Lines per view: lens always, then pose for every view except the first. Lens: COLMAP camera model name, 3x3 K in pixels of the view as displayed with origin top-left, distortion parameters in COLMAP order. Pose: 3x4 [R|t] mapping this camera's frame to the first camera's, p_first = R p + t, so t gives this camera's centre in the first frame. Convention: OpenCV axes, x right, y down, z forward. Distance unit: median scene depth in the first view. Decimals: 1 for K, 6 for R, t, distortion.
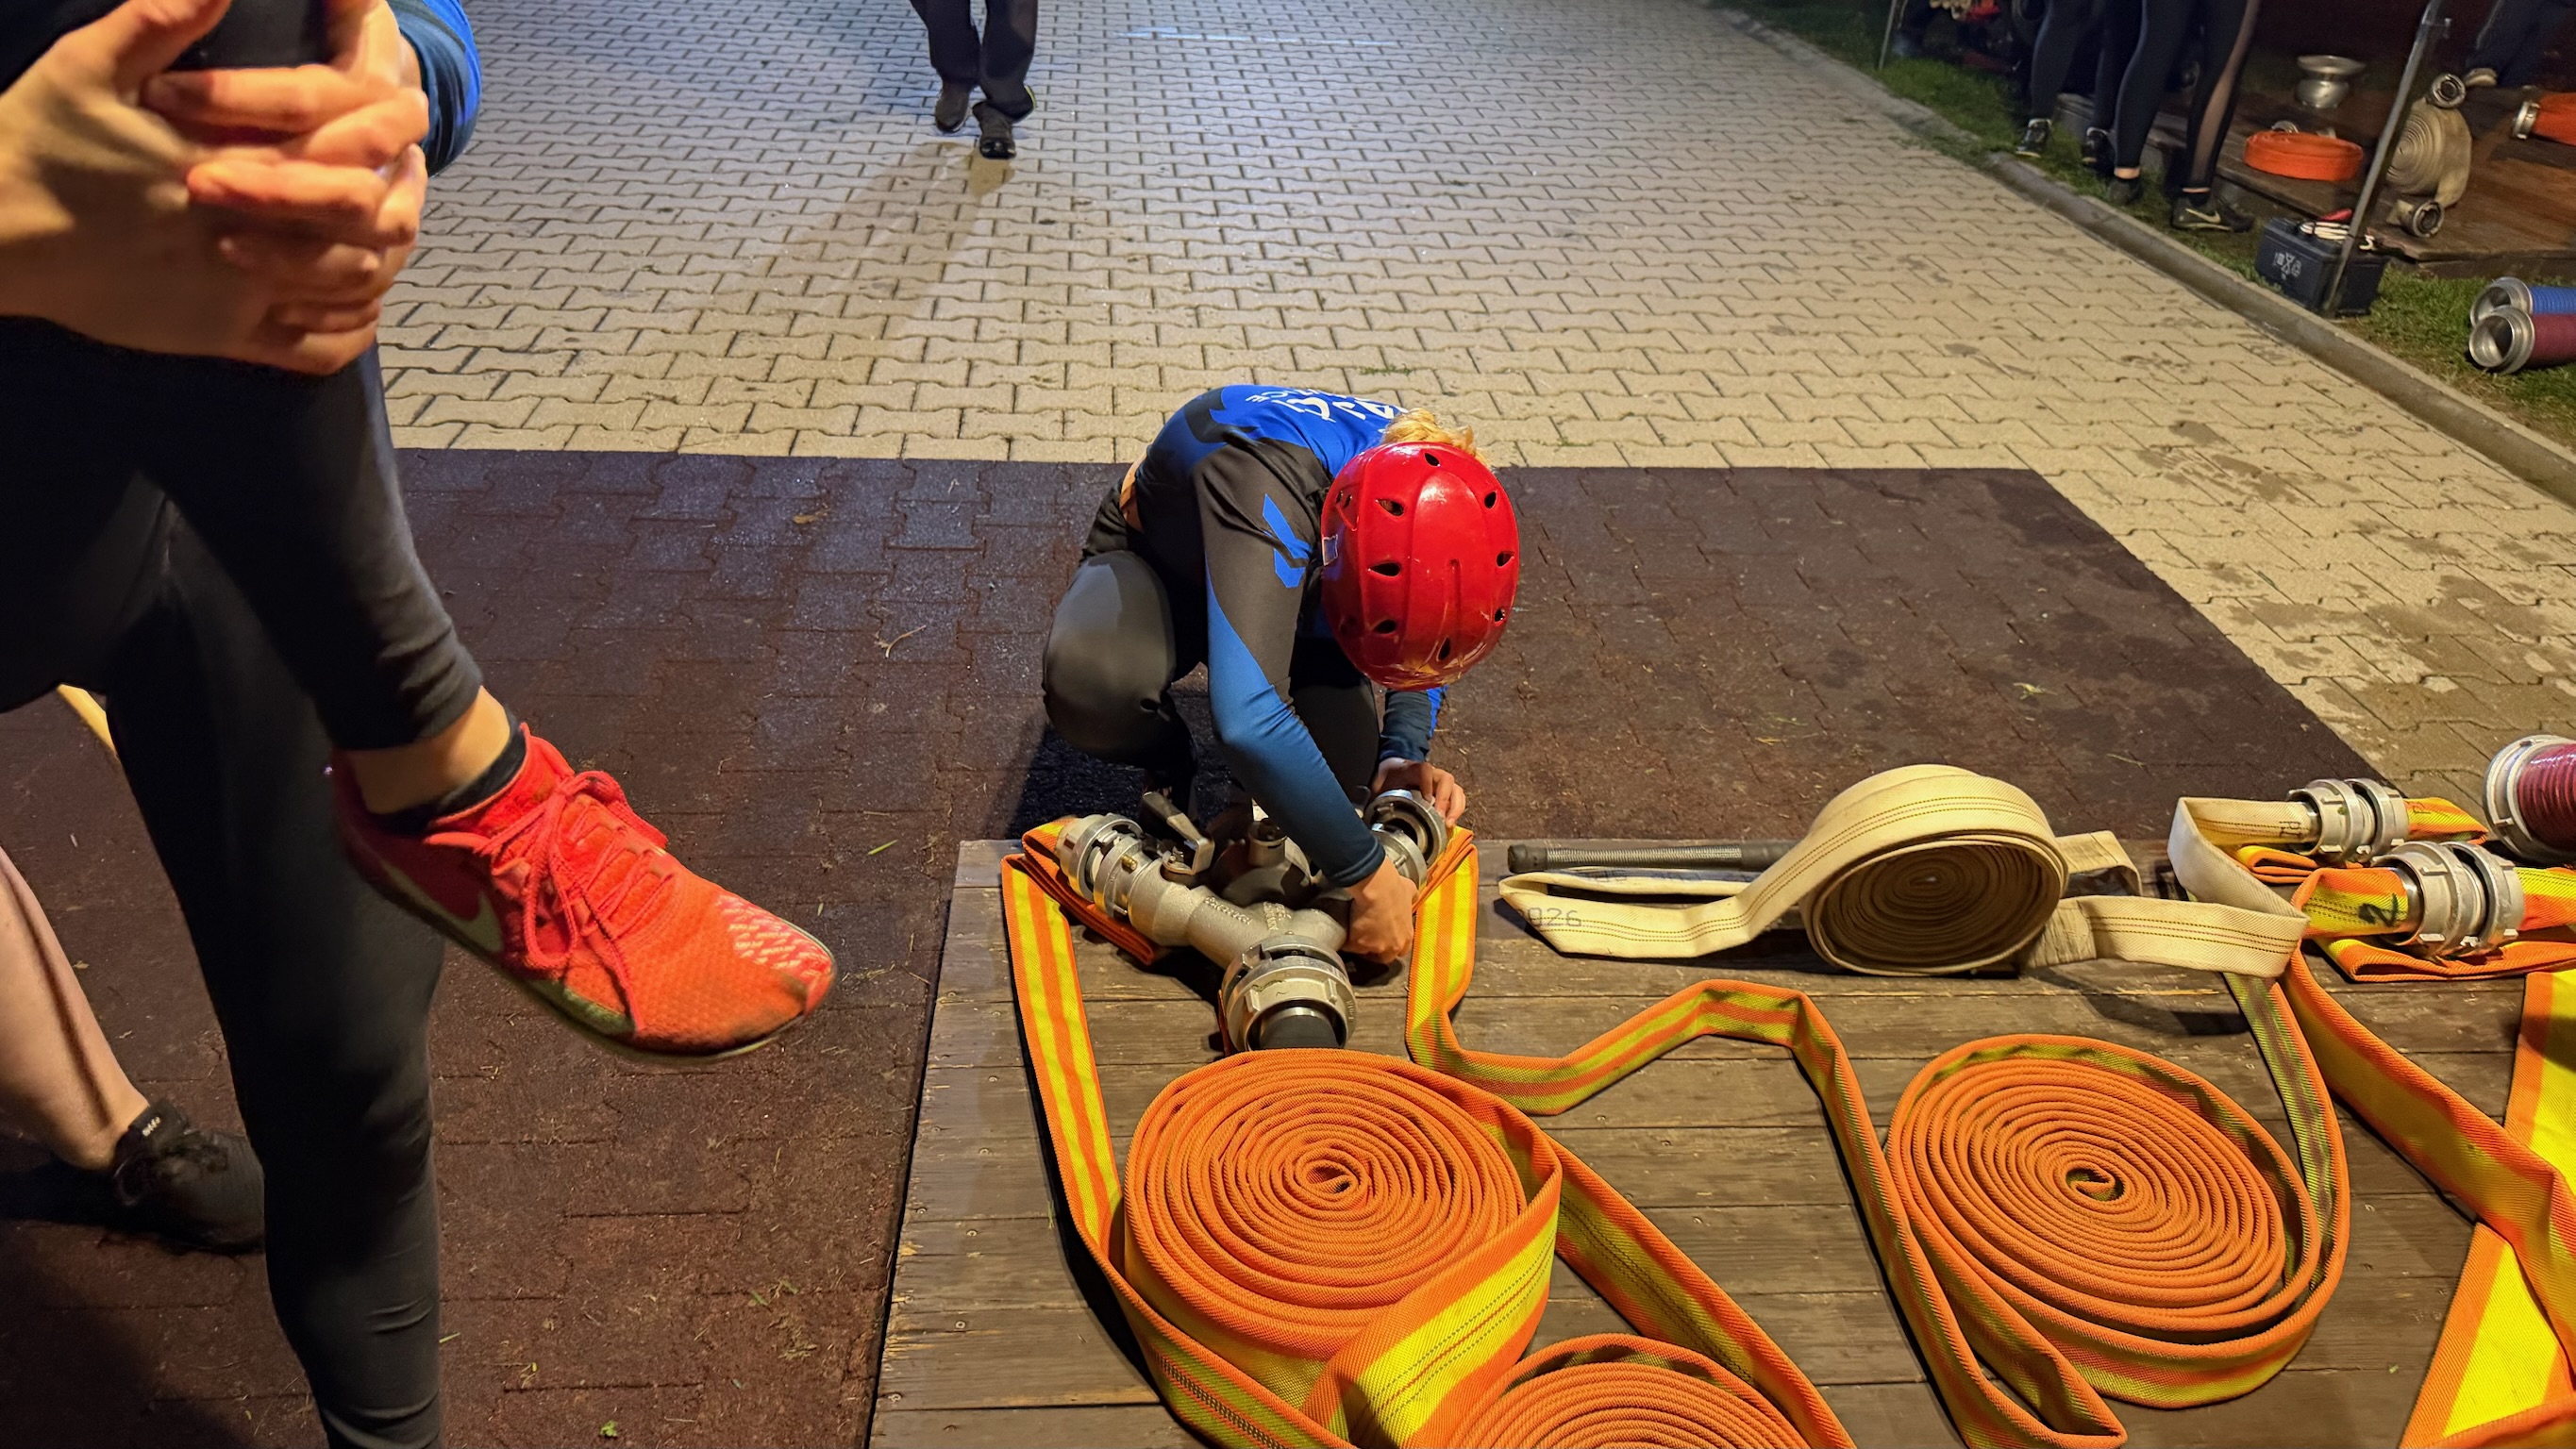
lens RADIAL K [[1825.9, 0, 1288.0], [0, 1825.9, 724.5], [0, 0, 1]] dist [0.037771, -0.052919]
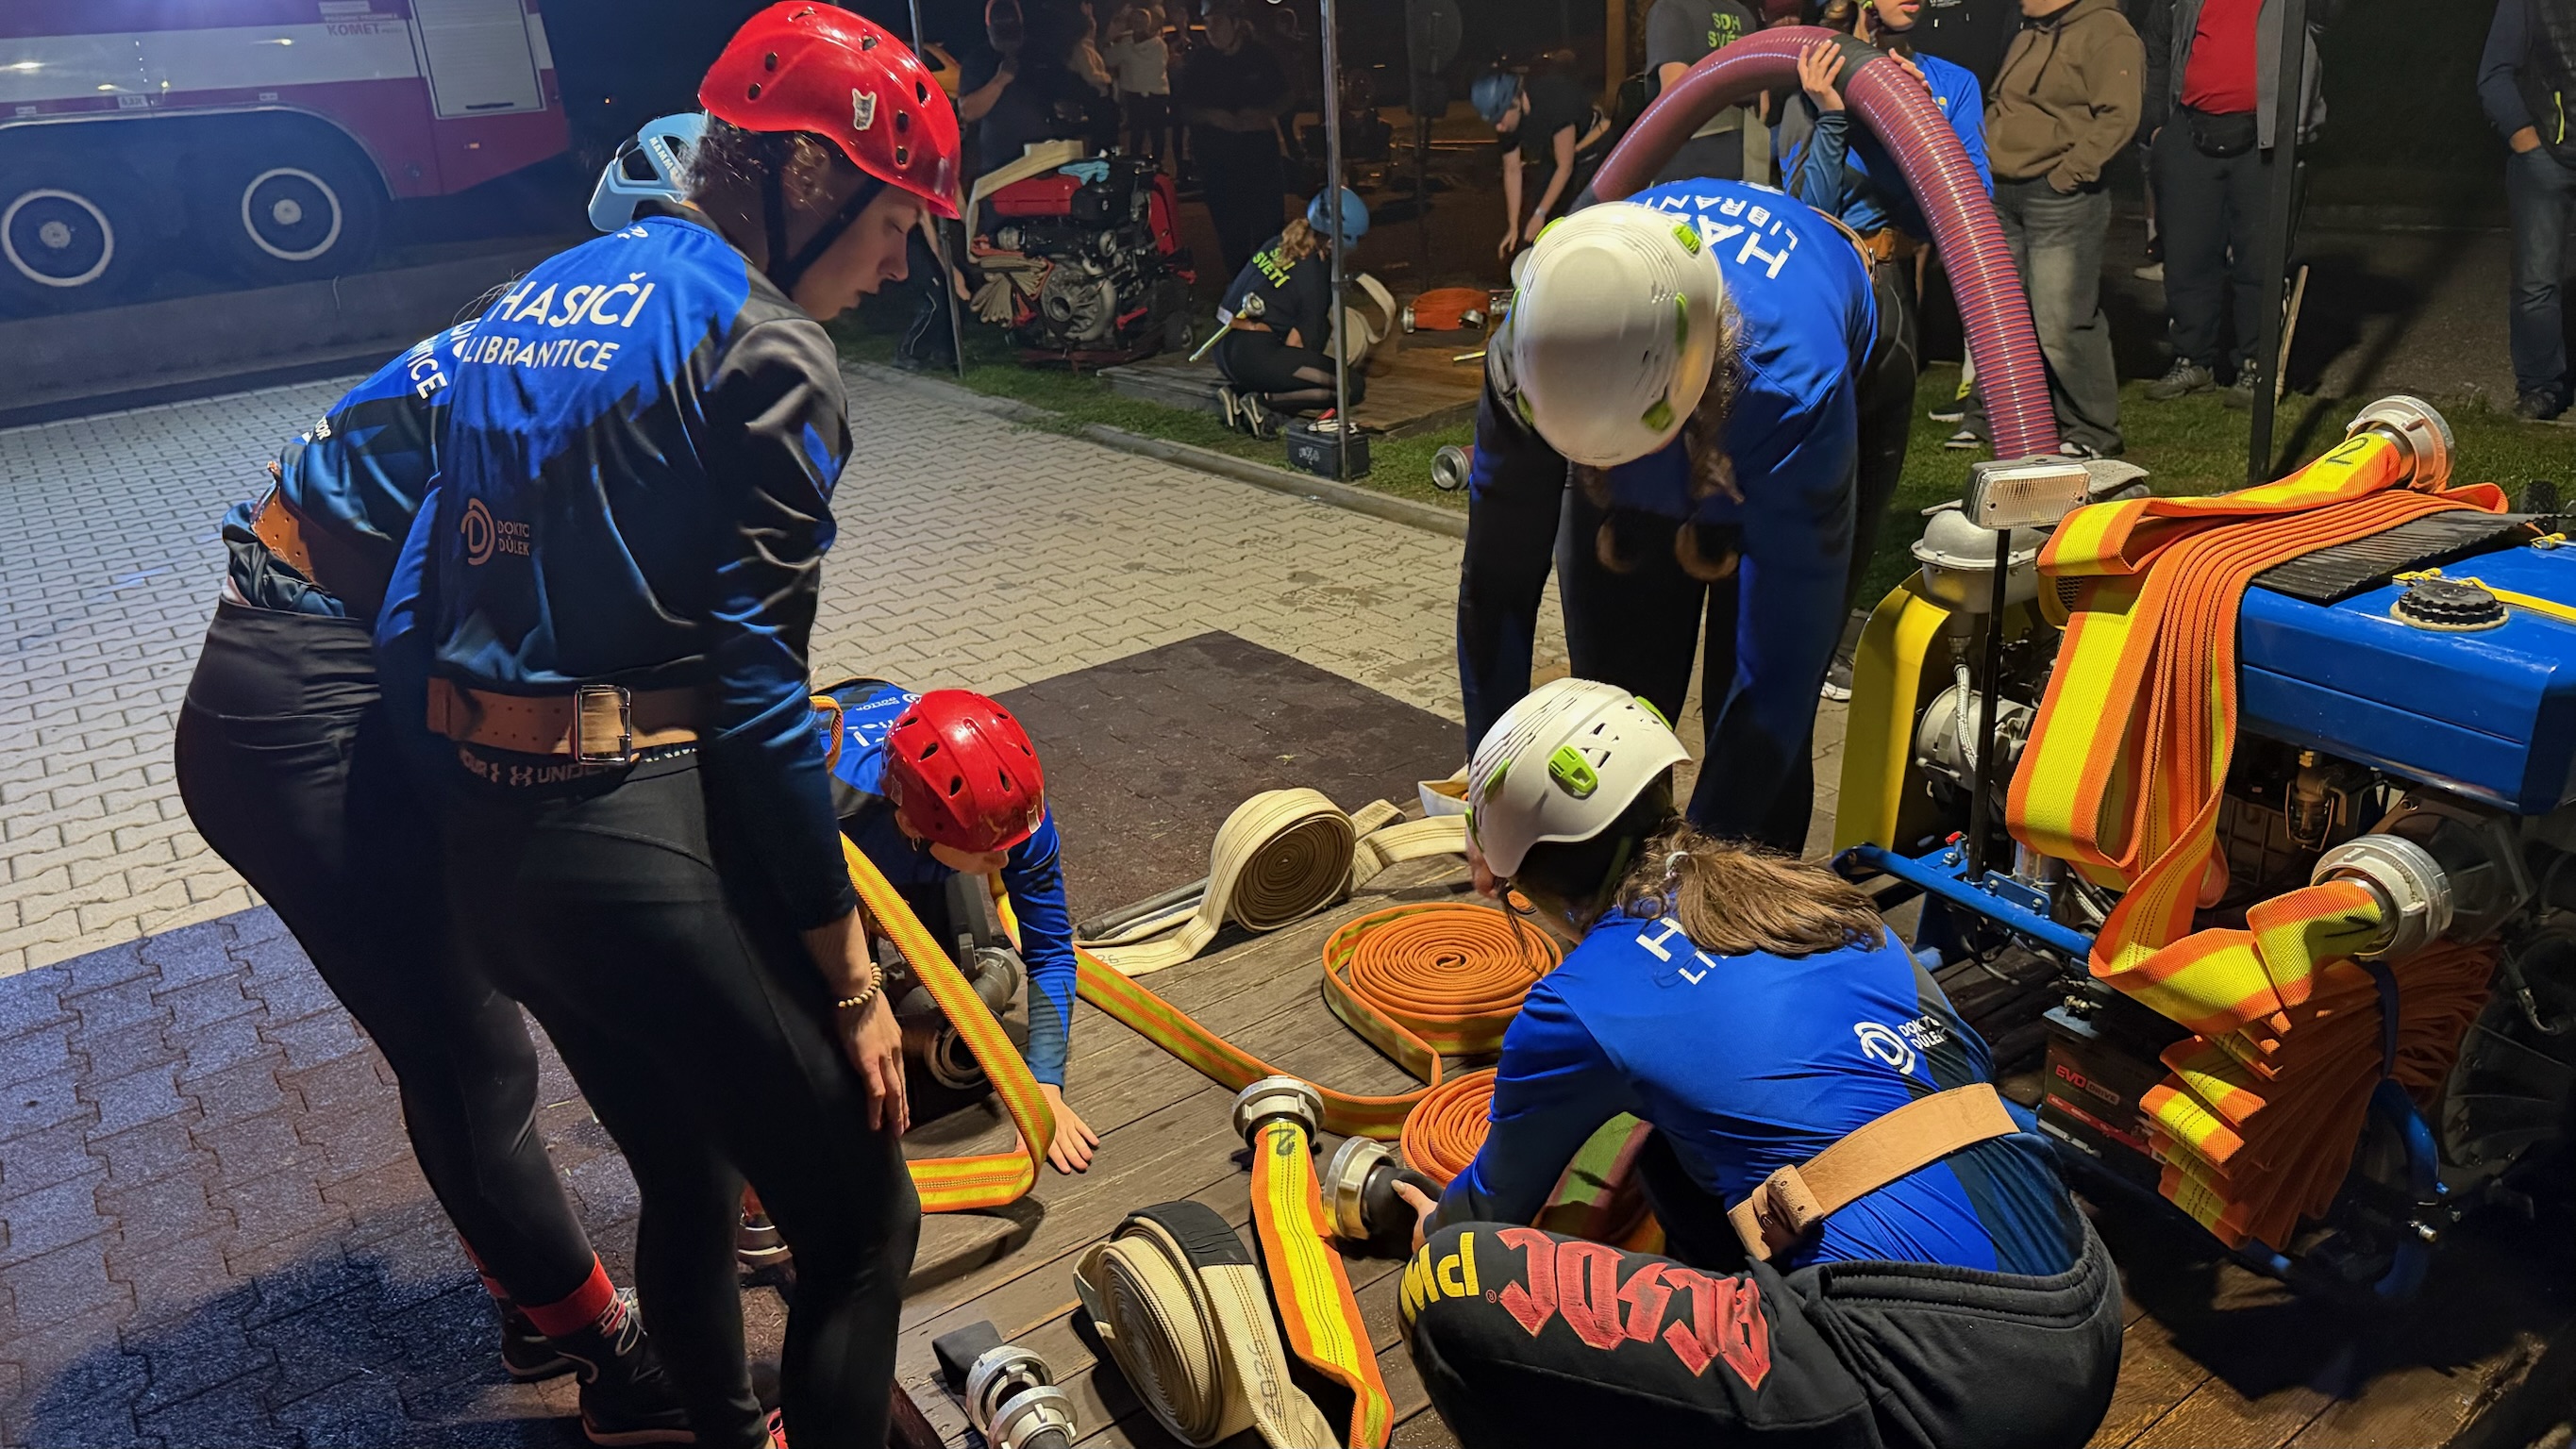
lens RADIAL K [[1783.3, 0, 1253.7], [0, 1783.3, 727.8], [0, 0, 1]] dist [0.119724, -0.210843]
pose [[0.861218, -0.286636, 0.419694, -0.173821], [0.346907, 0.935034, -0.073263, 0.042769], [-0.371429, 0.208690, 0.904704, -0.245107]]
